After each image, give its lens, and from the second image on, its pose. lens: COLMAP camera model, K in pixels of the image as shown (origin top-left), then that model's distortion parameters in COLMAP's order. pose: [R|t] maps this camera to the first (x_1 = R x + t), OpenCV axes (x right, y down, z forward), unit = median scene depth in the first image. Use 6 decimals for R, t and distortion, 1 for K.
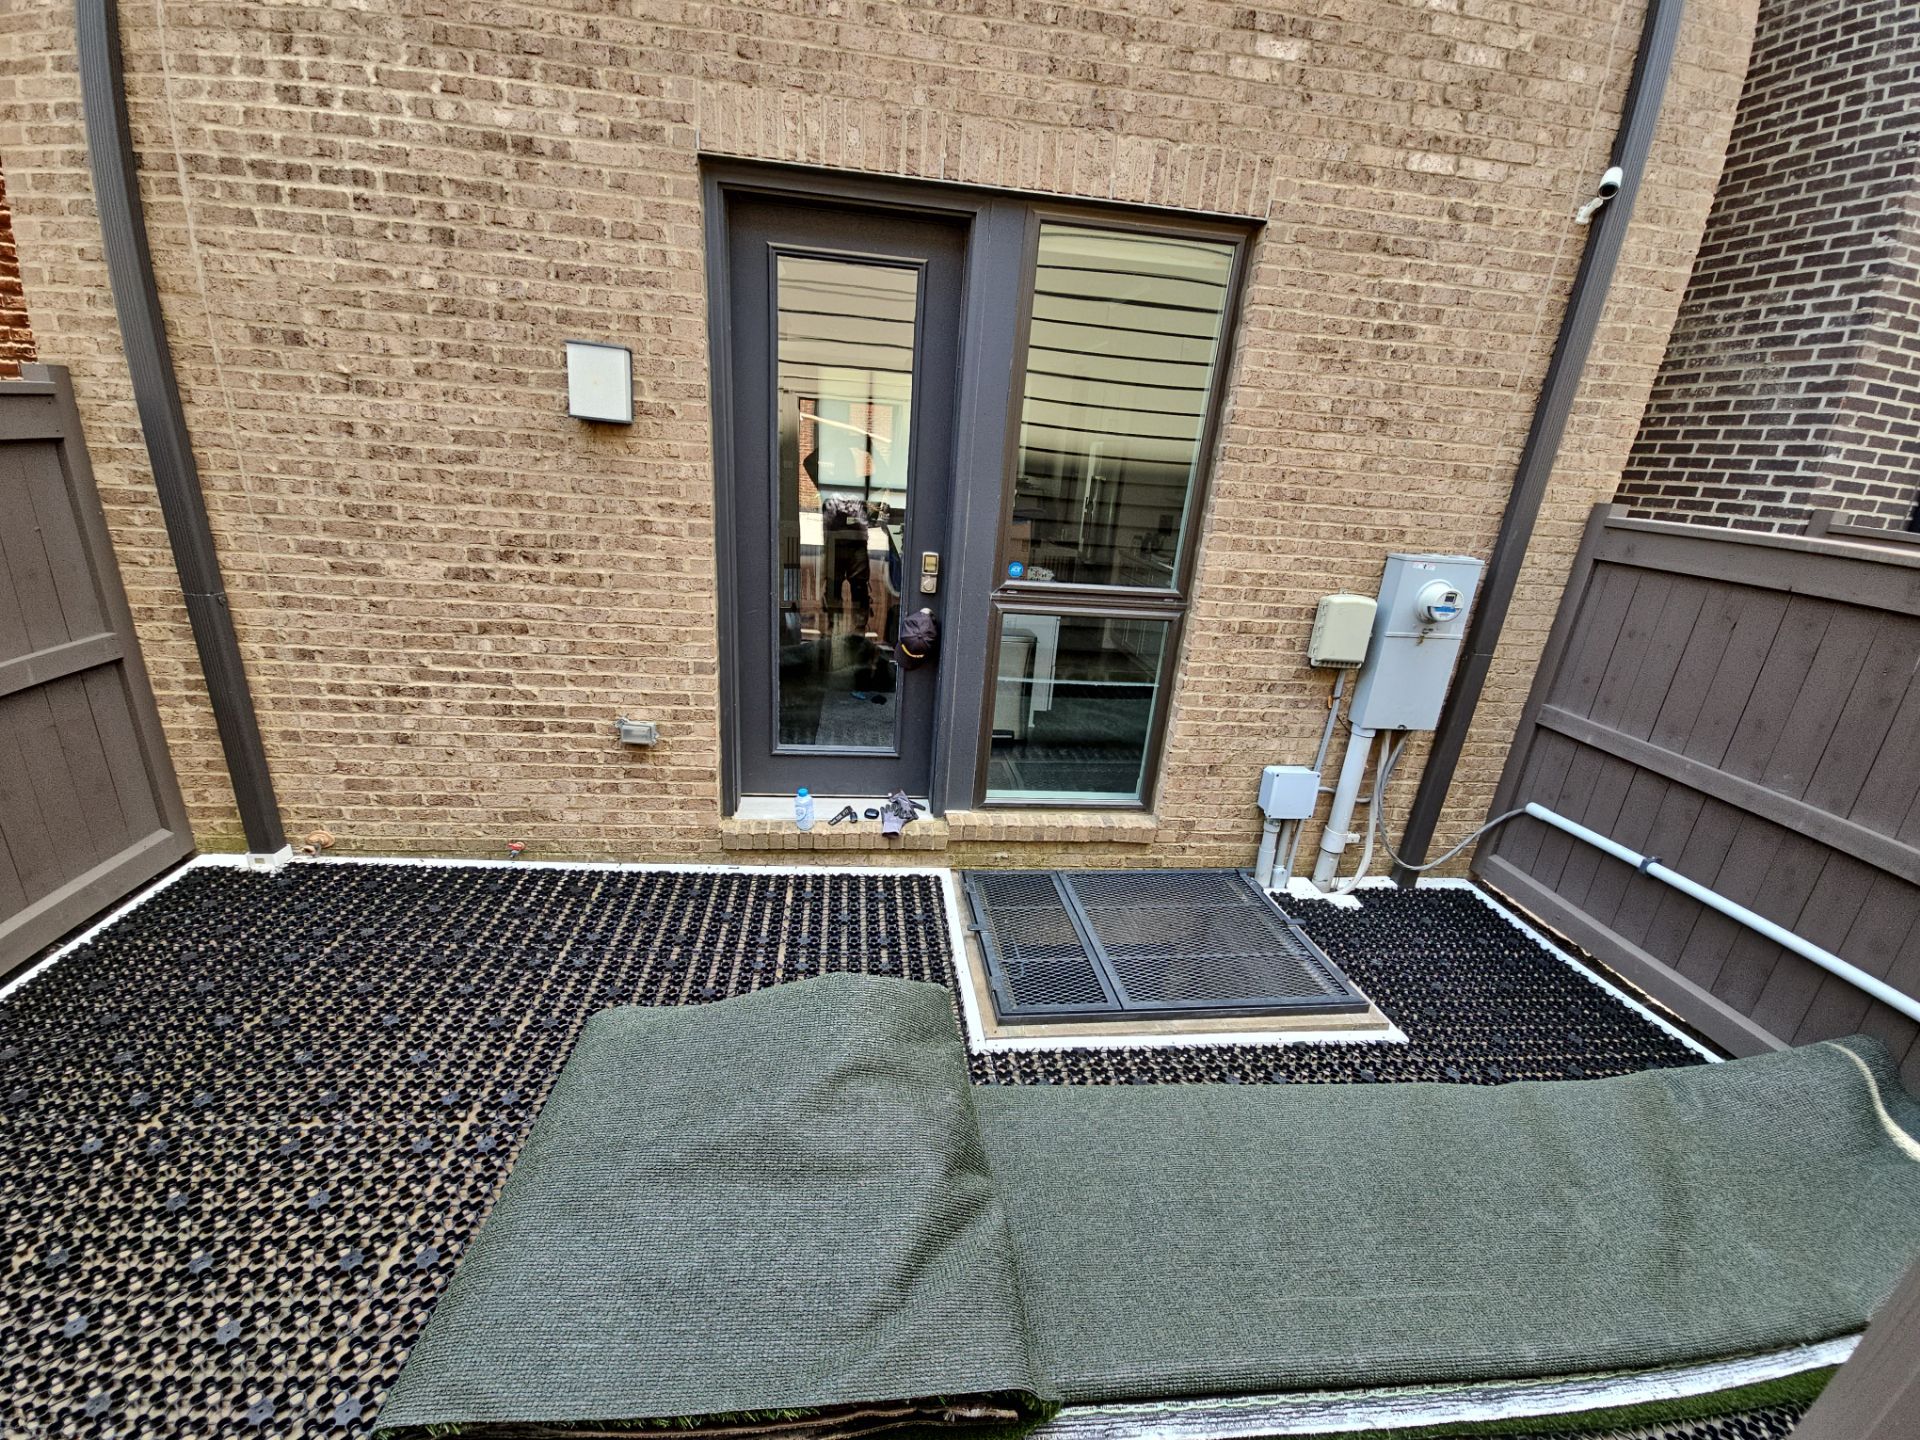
lens RADIAL K [[783.5, 0, 942.7], [0, 783.5, 726.0], [0, 0, 1]] dist [-0.001190, -0.001131]
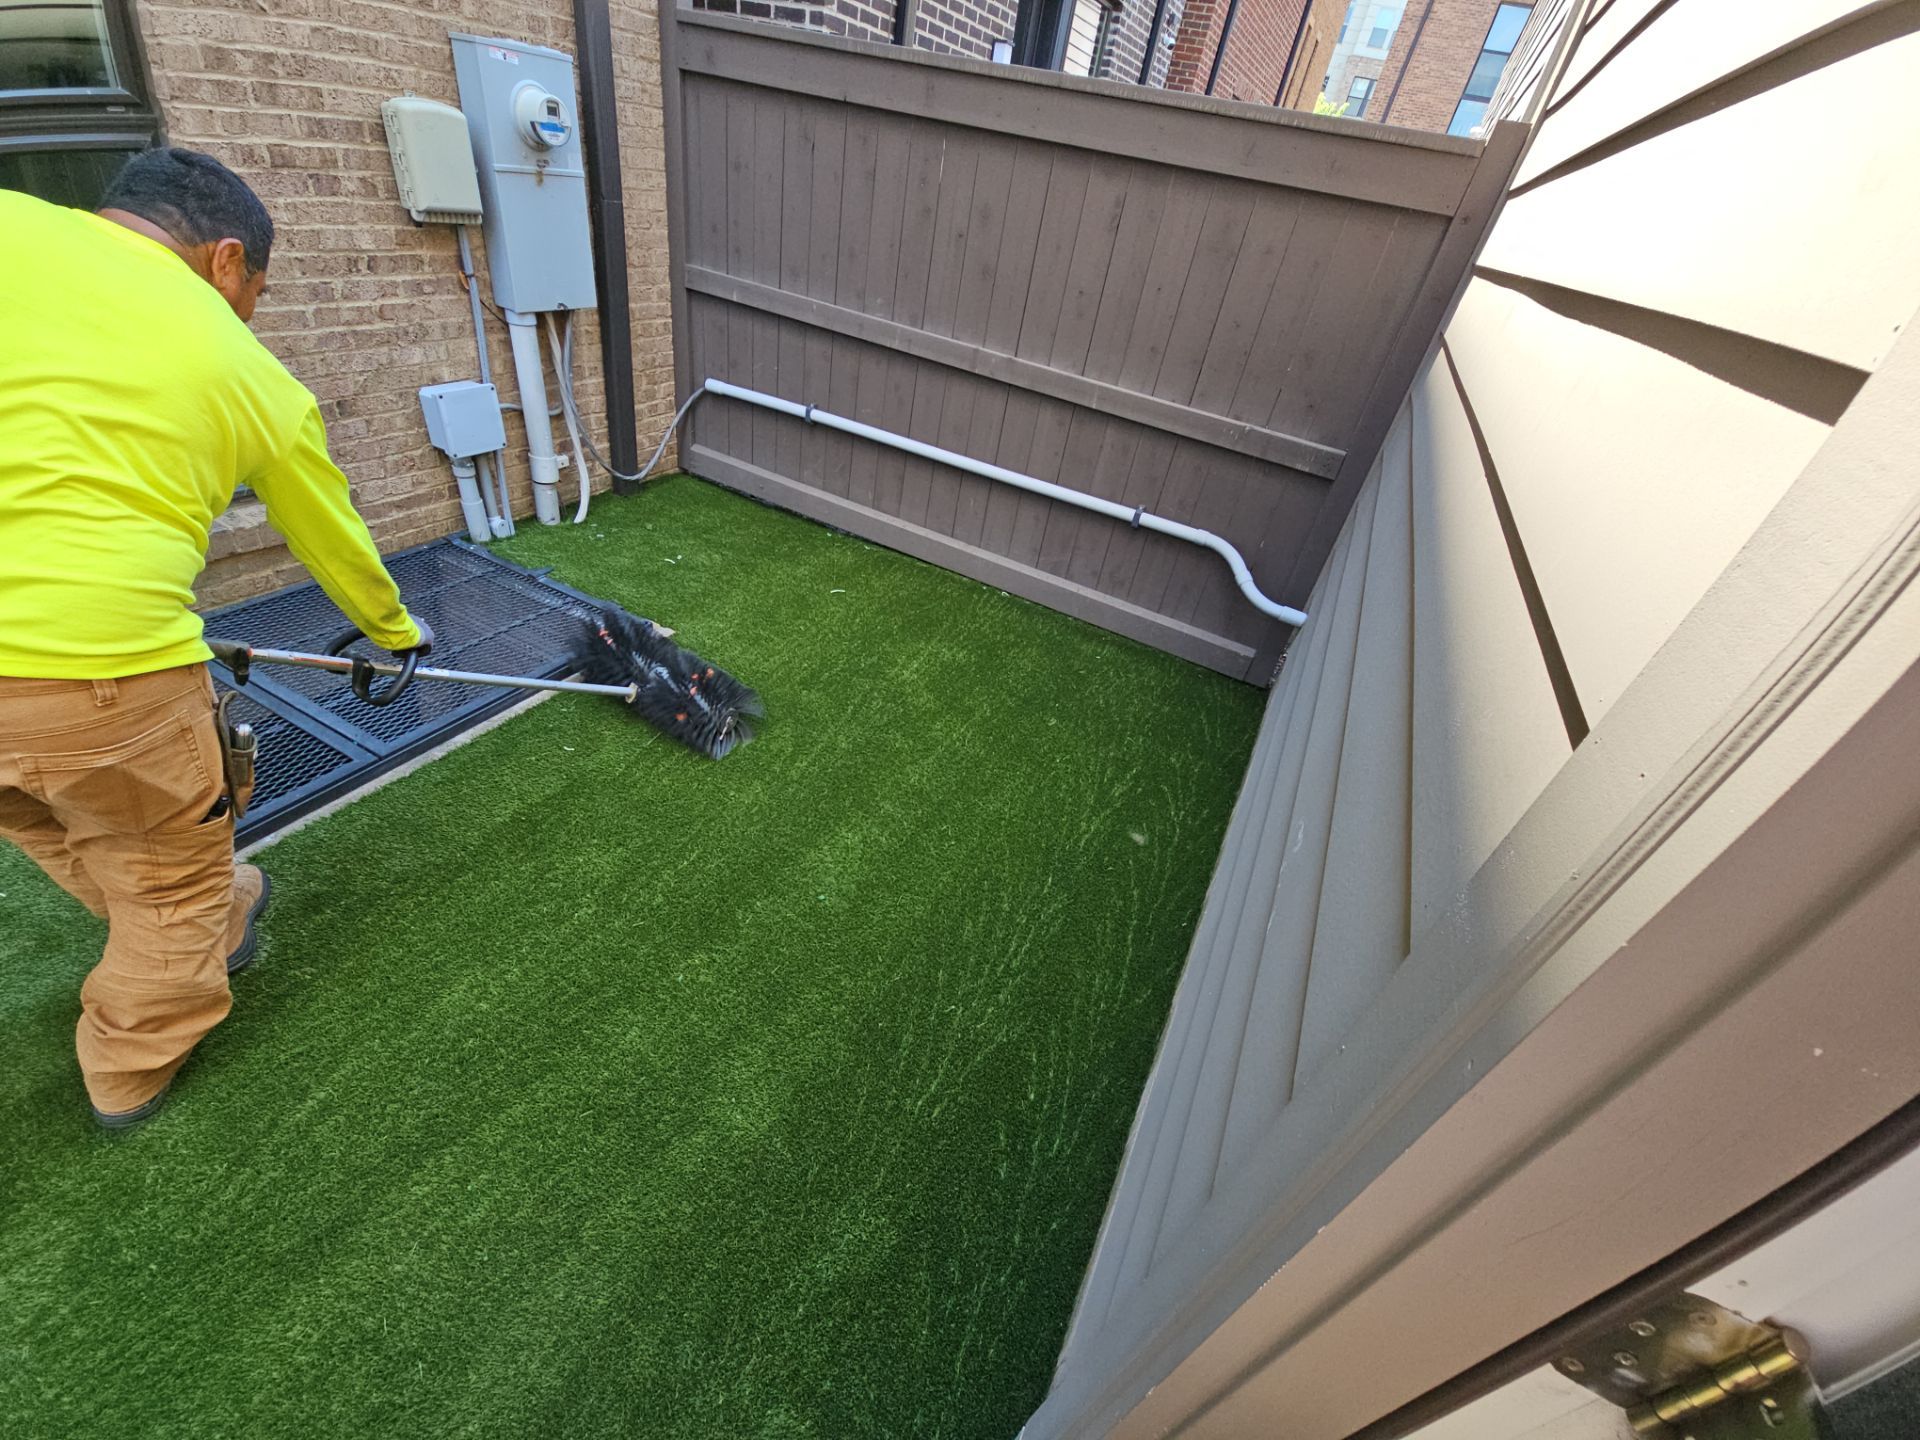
lens RADIAL K [[783.5, 0, 953.0], [0, 783.5, 732.7], [0, 0, 1]] dist [-0.001190, -0.001131]
pose [[0.555964, -0.481334, 0.677659, 0.033775], [0.160910, 0.862174, 0.480379, 0.058479], [-0.815483, -0.158031, 0.556789, 0.122130]]
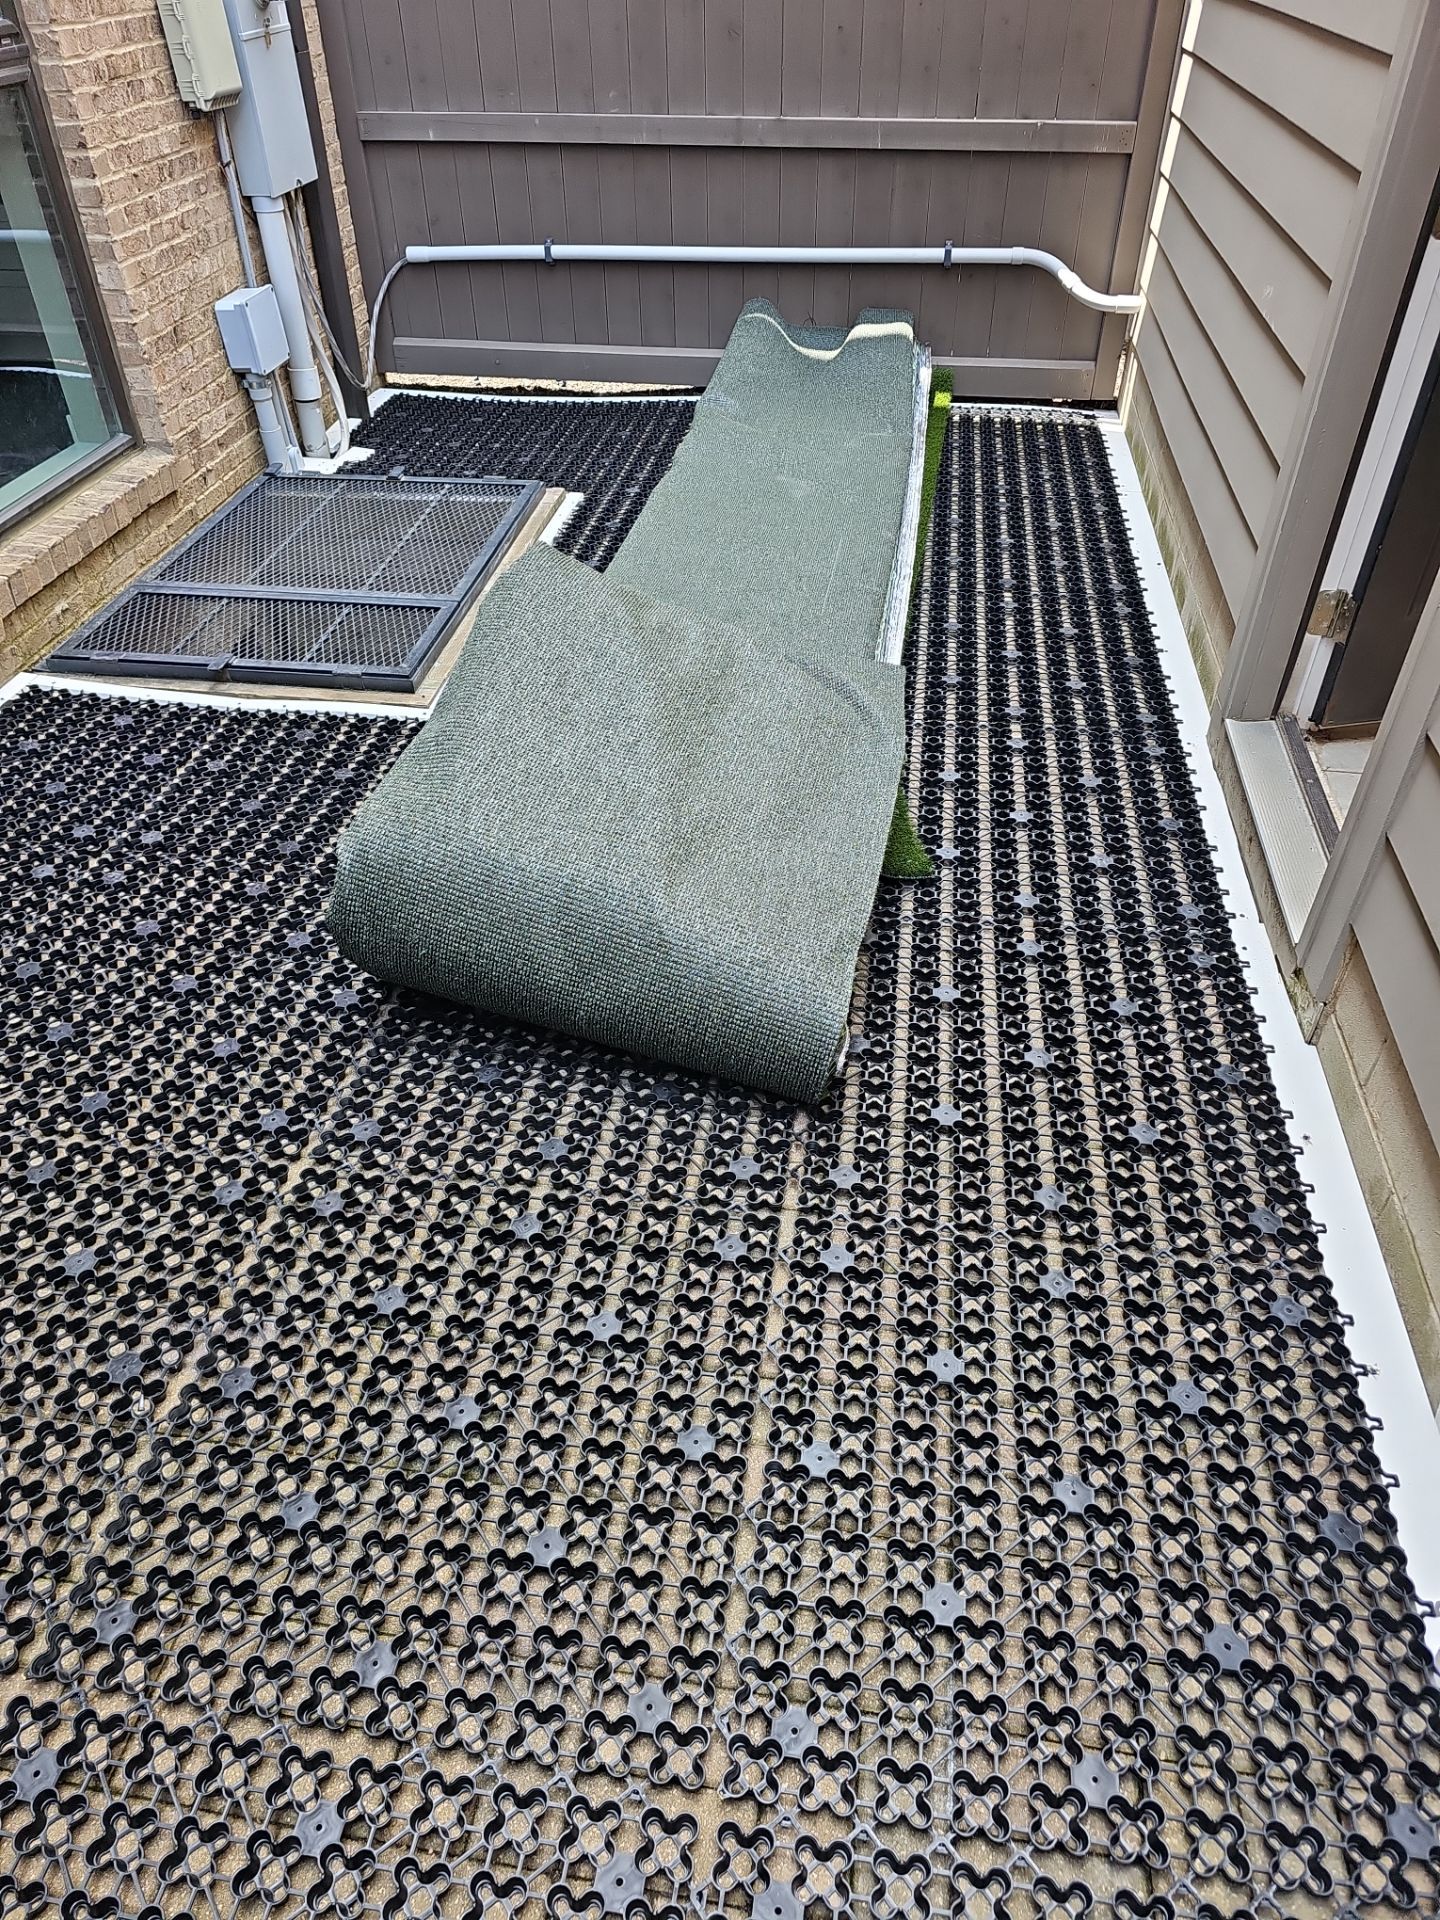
lens RADIAL K [[1291.5, 0, 713.5], [0, 1291.5, 943.8], [0, 0, 1]] dist [0.022420, -0.003852]
pose [[0.268143, -0.666521, 0.695592, -0.651178], [0.353554, 0.739736, 0.572529, -0.033652], [-0.896158, 0.092410, 0.434006, 0.167139]]
